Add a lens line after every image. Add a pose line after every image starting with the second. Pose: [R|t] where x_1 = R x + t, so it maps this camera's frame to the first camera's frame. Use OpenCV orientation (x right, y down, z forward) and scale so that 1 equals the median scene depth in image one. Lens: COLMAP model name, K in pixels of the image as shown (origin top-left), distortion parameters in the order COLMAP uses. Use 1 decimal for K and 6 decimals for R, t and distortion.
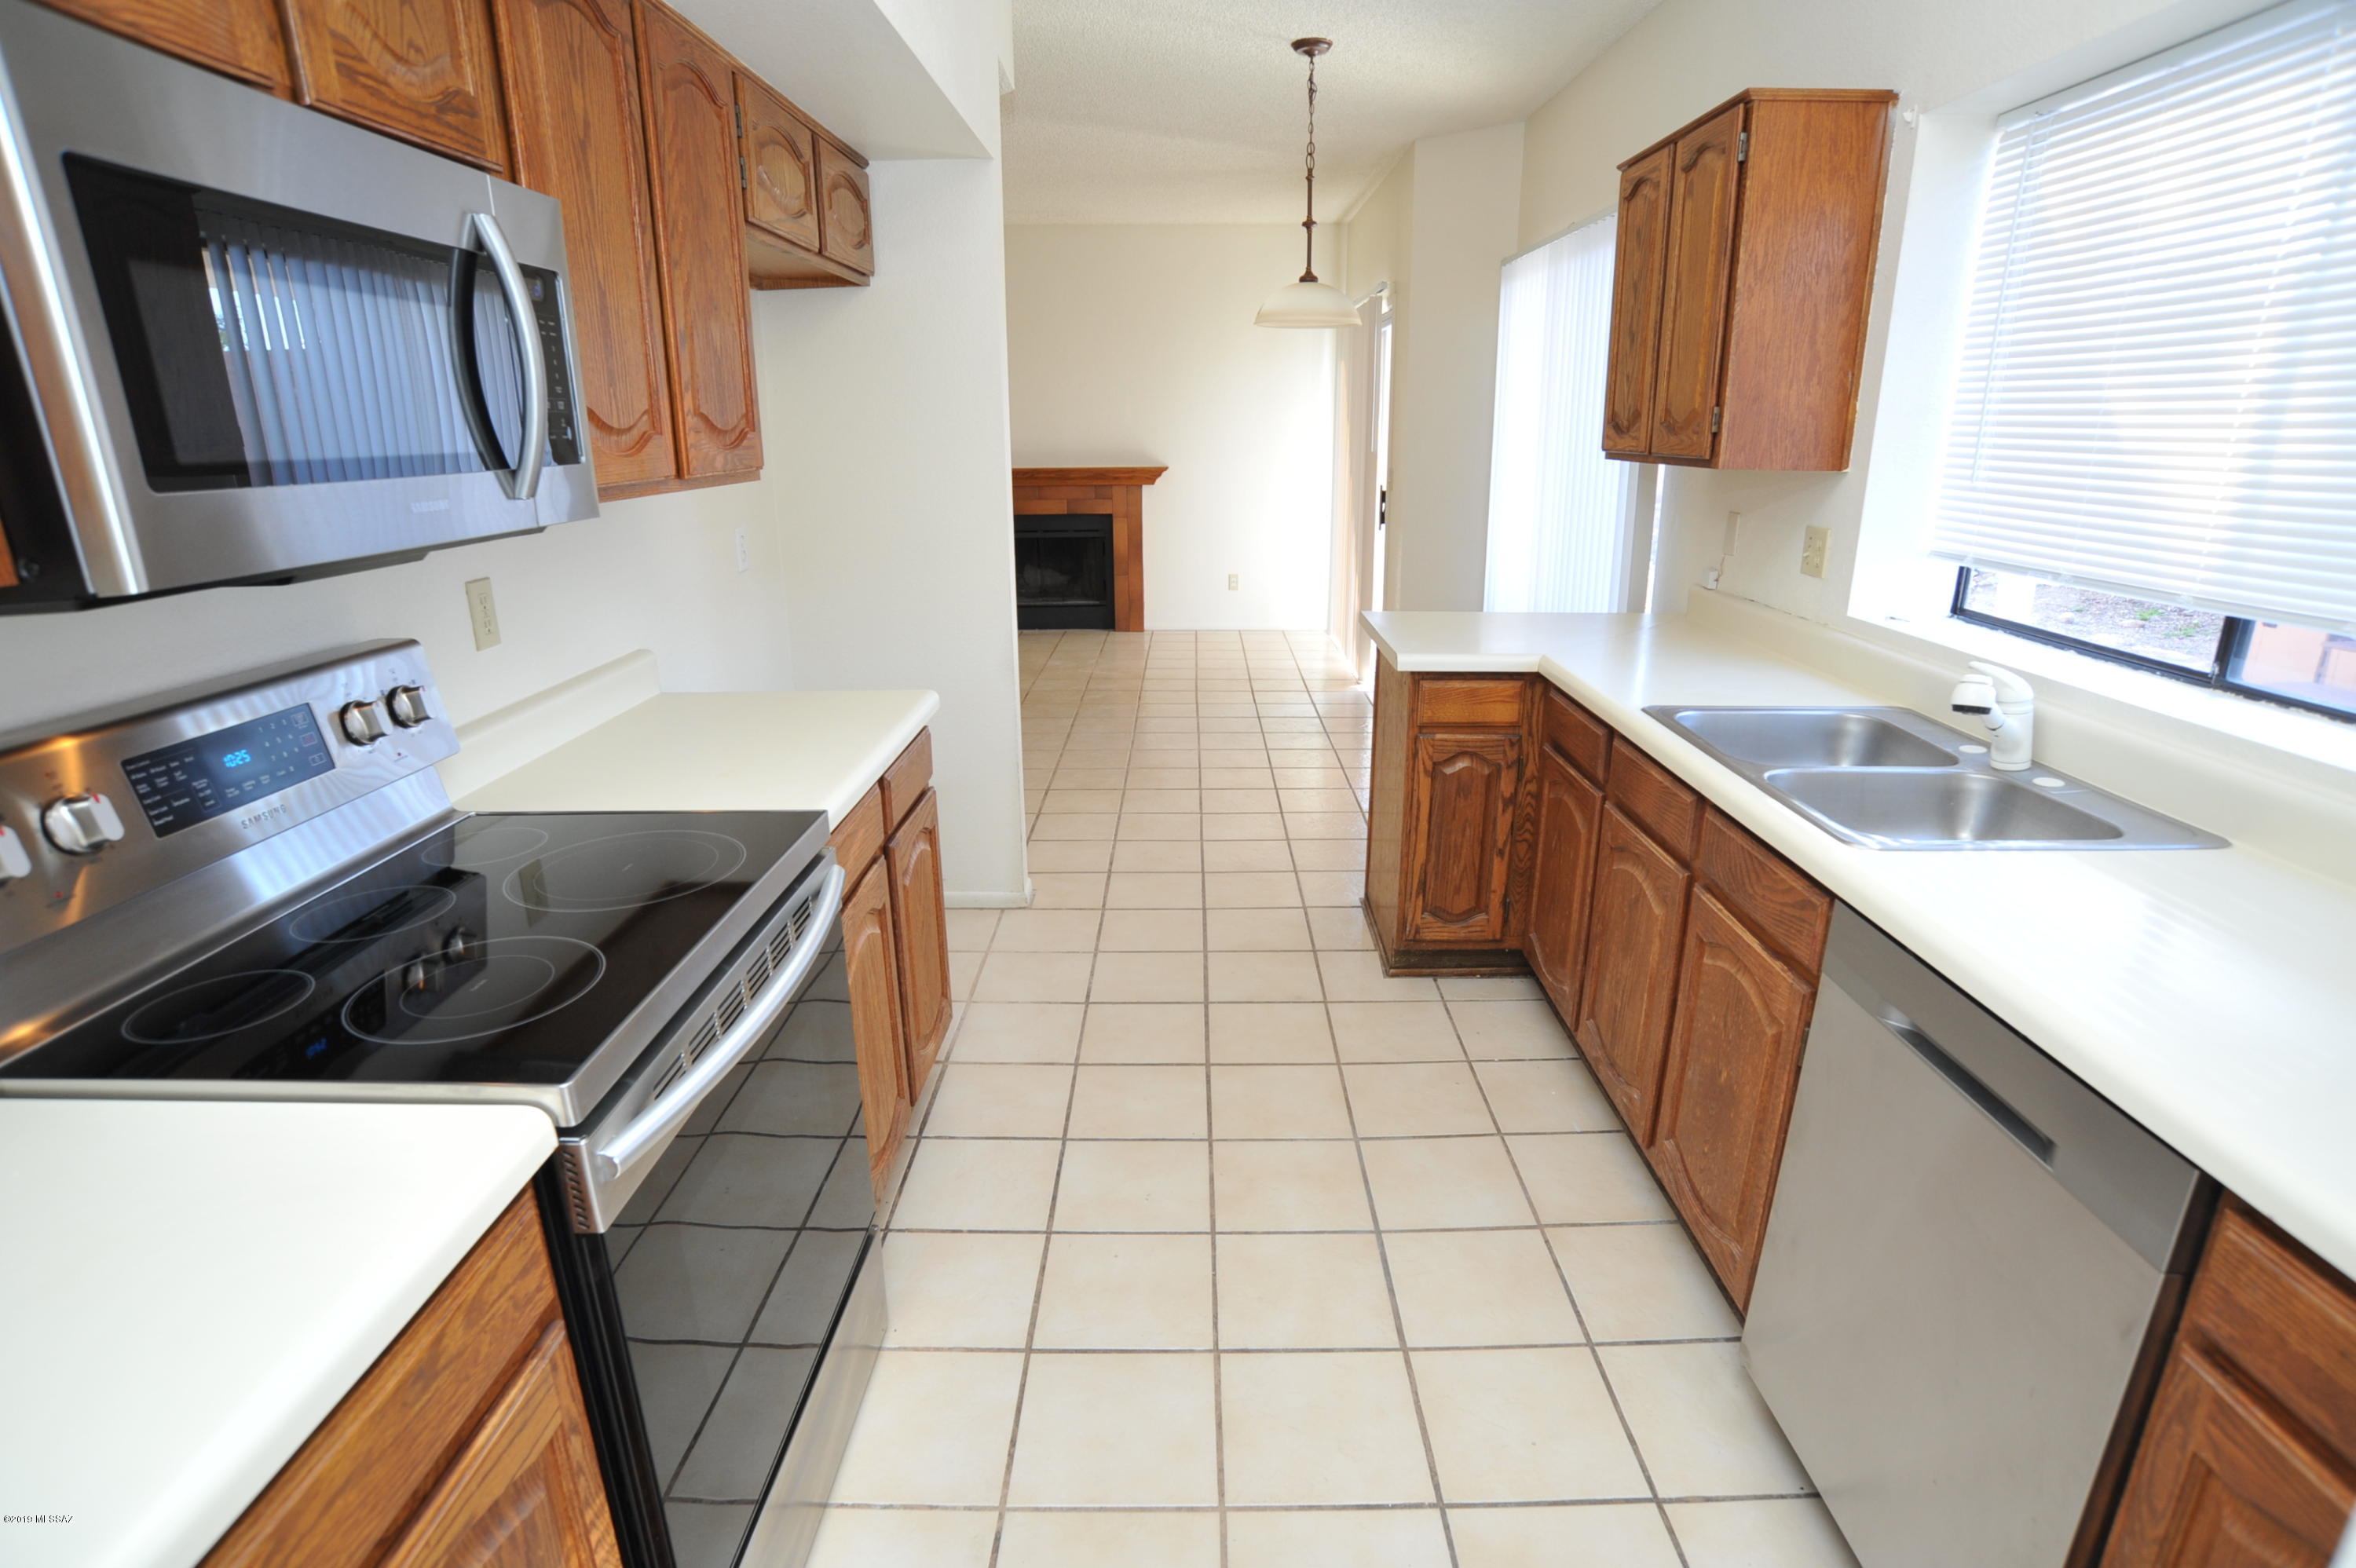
lens RADIAL K [[1202.9, 0, 1191.5], [0, 1202.9, 807.3], [0, 0, 1]] dist [-0.107268, 0.050635]
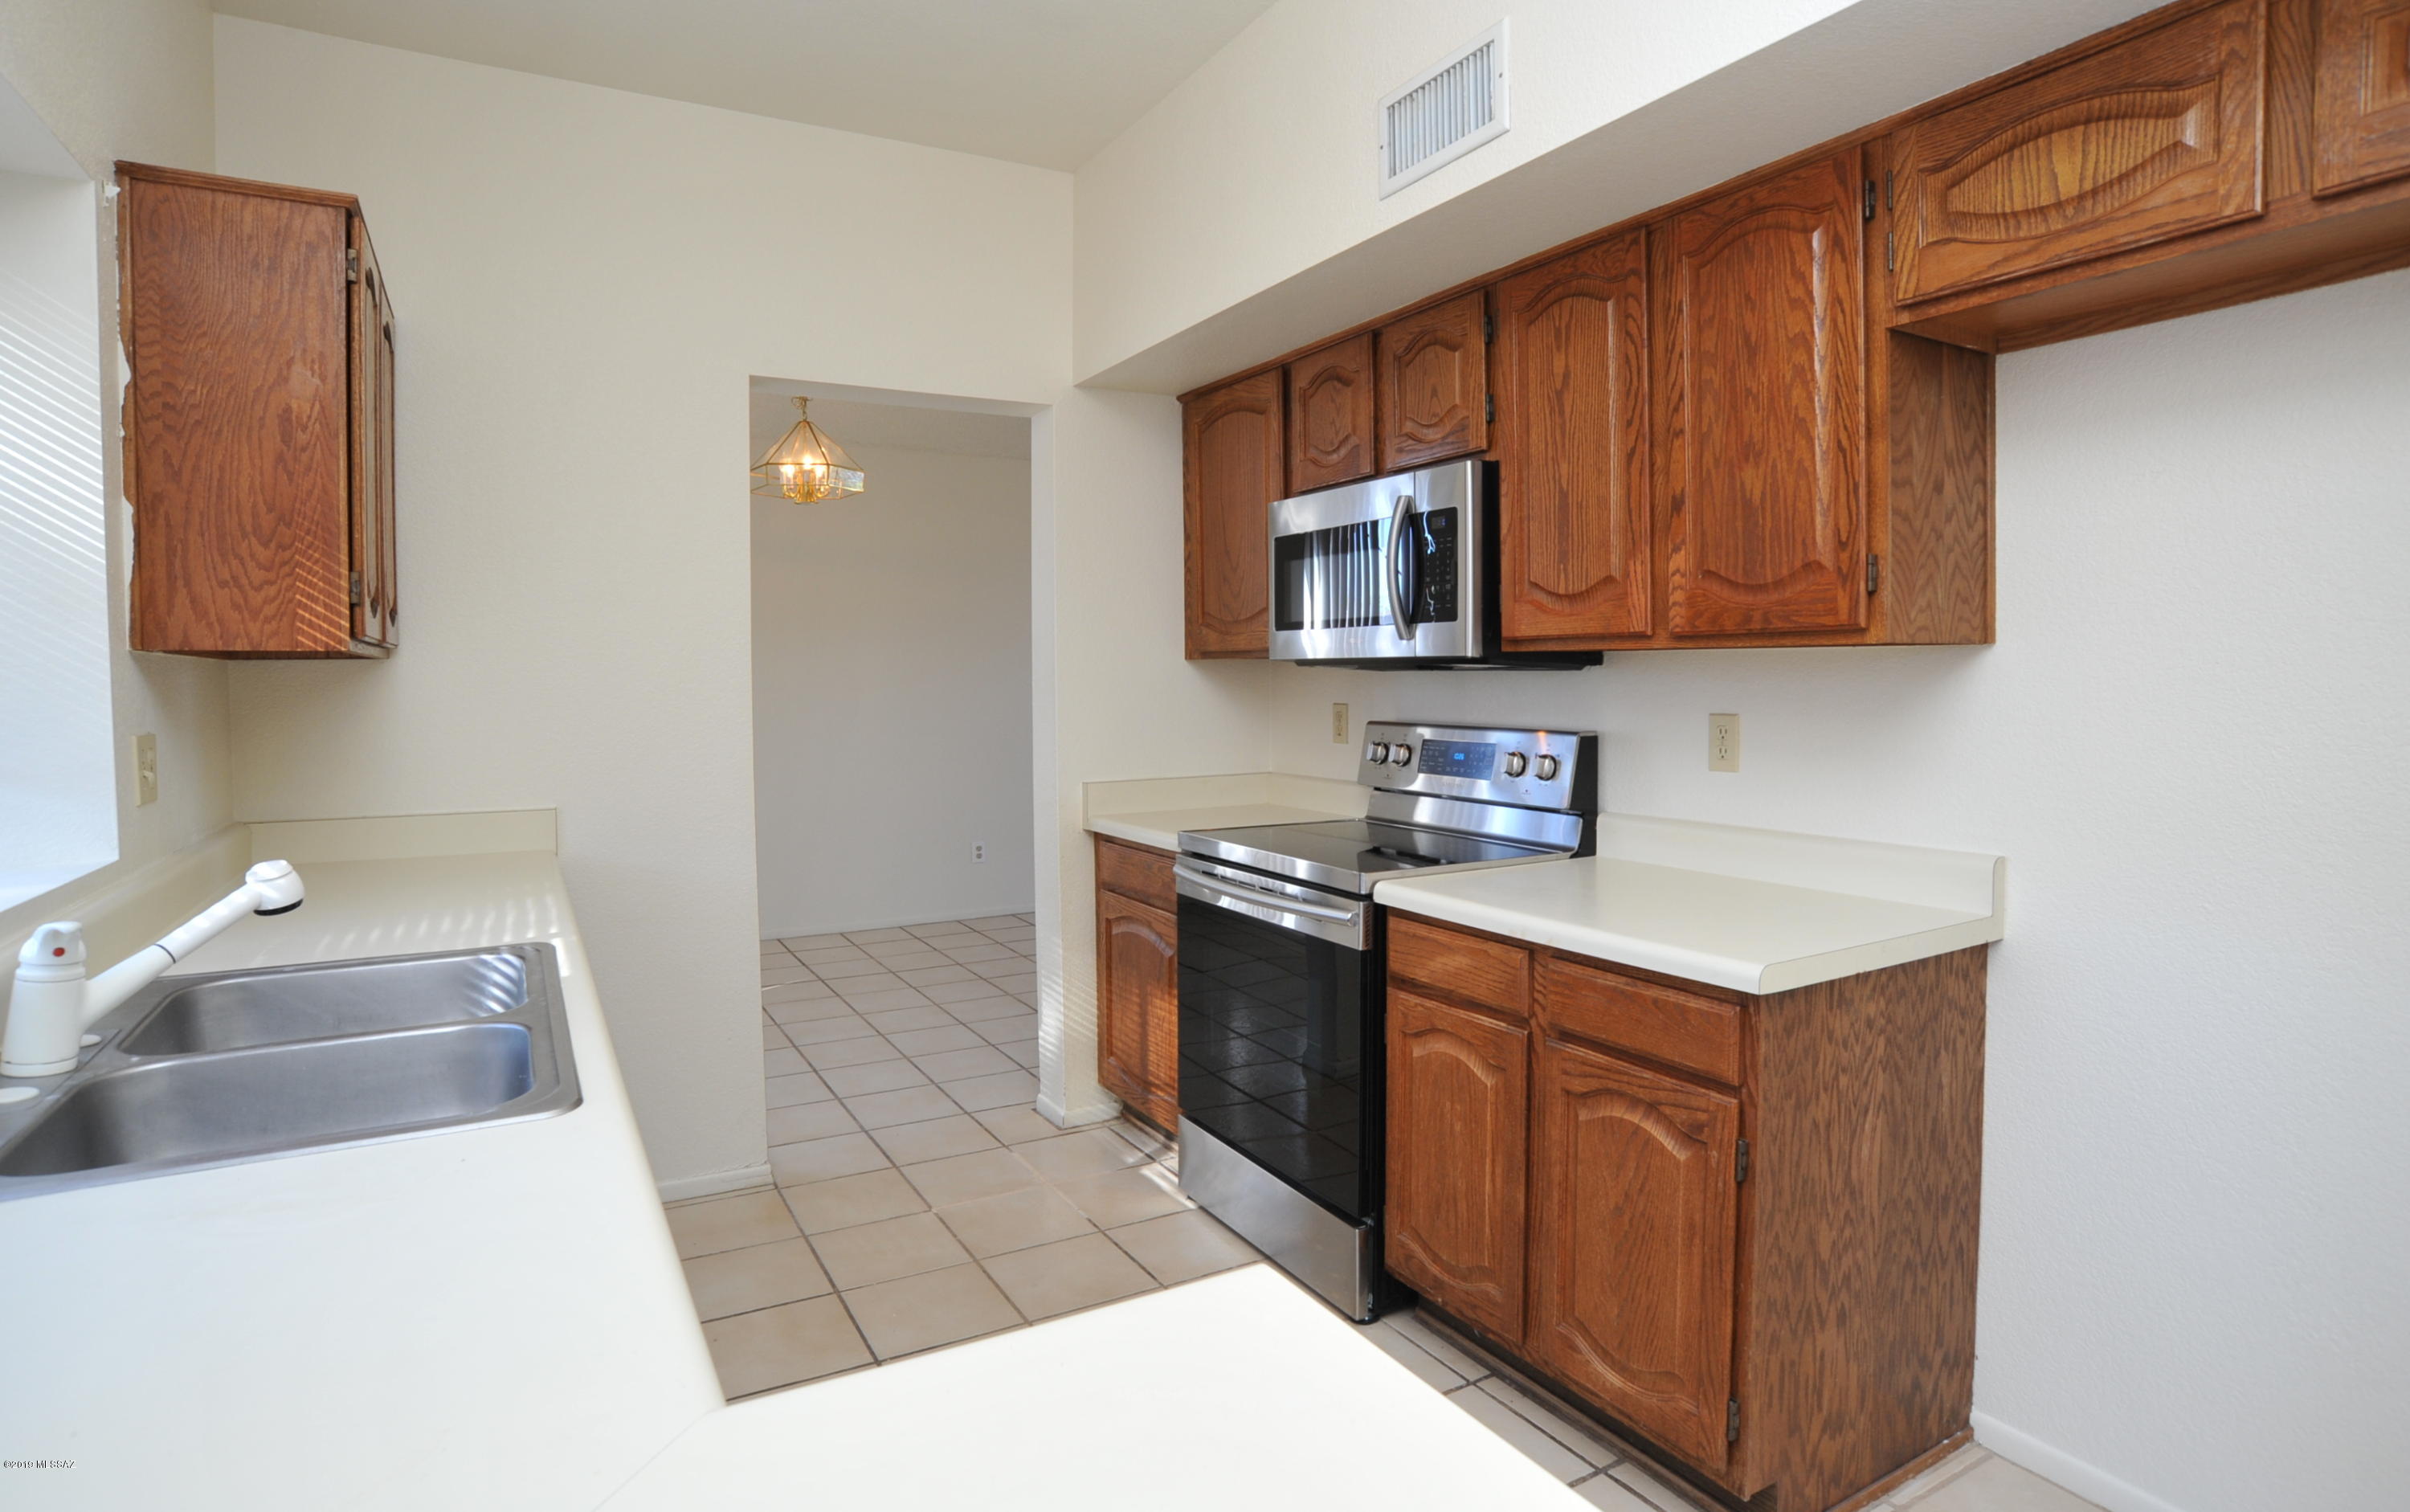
lens RADIAL K [[1255.4, 0, 1191.0], [0, 1255.4, 715.2], [0, 0, 1]] dist [-0.097386, 0.045641]
pose [[-0.870225, 0.027977, -0.491860, 0.321608], [-0.140107, 0.943107, 0.301529, -0.328436], [0.472312, 0.331311, -0.816795, 1.163699]]
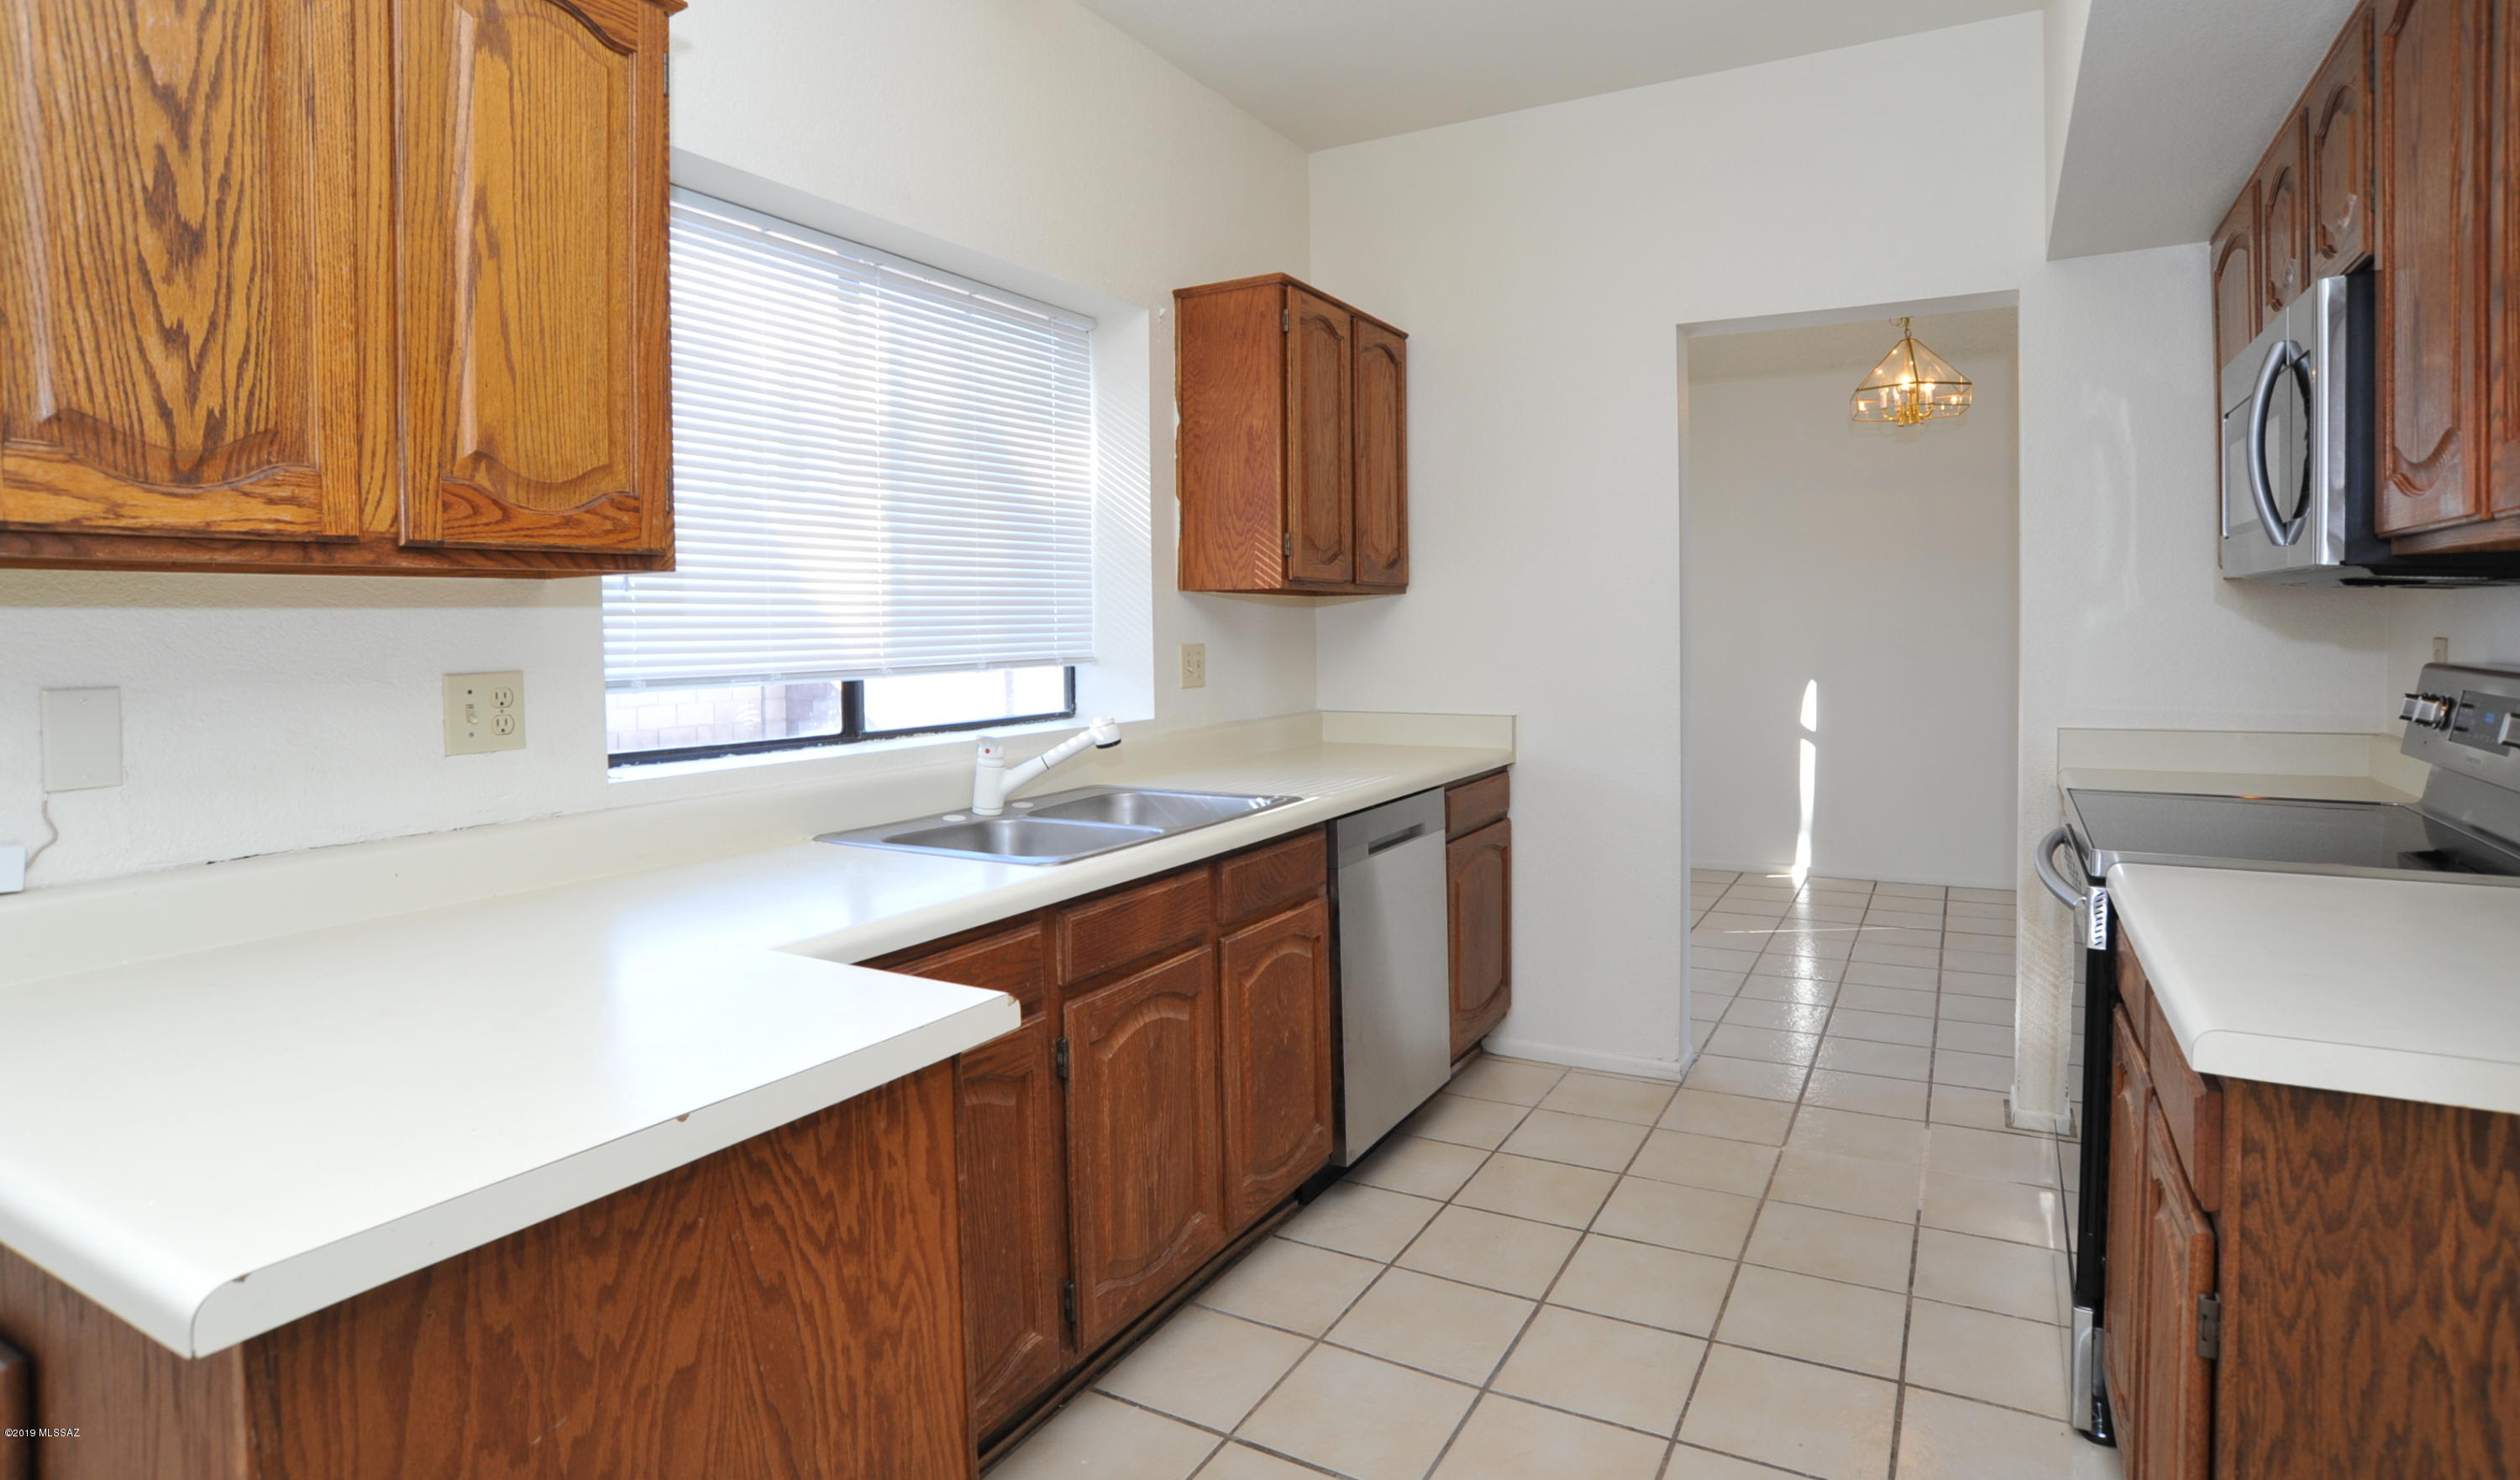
lens RADIAL K [[1285.1, 0, 1274.2], [0, 1285.1, 668.3], [0, 0, 1]] dist [-0.097076, 0.044531]
pose [[-0.873255, -0.000113, 0.487263, -0.120922], [0.166453, 0.939773, 0.298529, -0.343182], [-0.457951, 0.341799, -0.820643, 1.256897]]
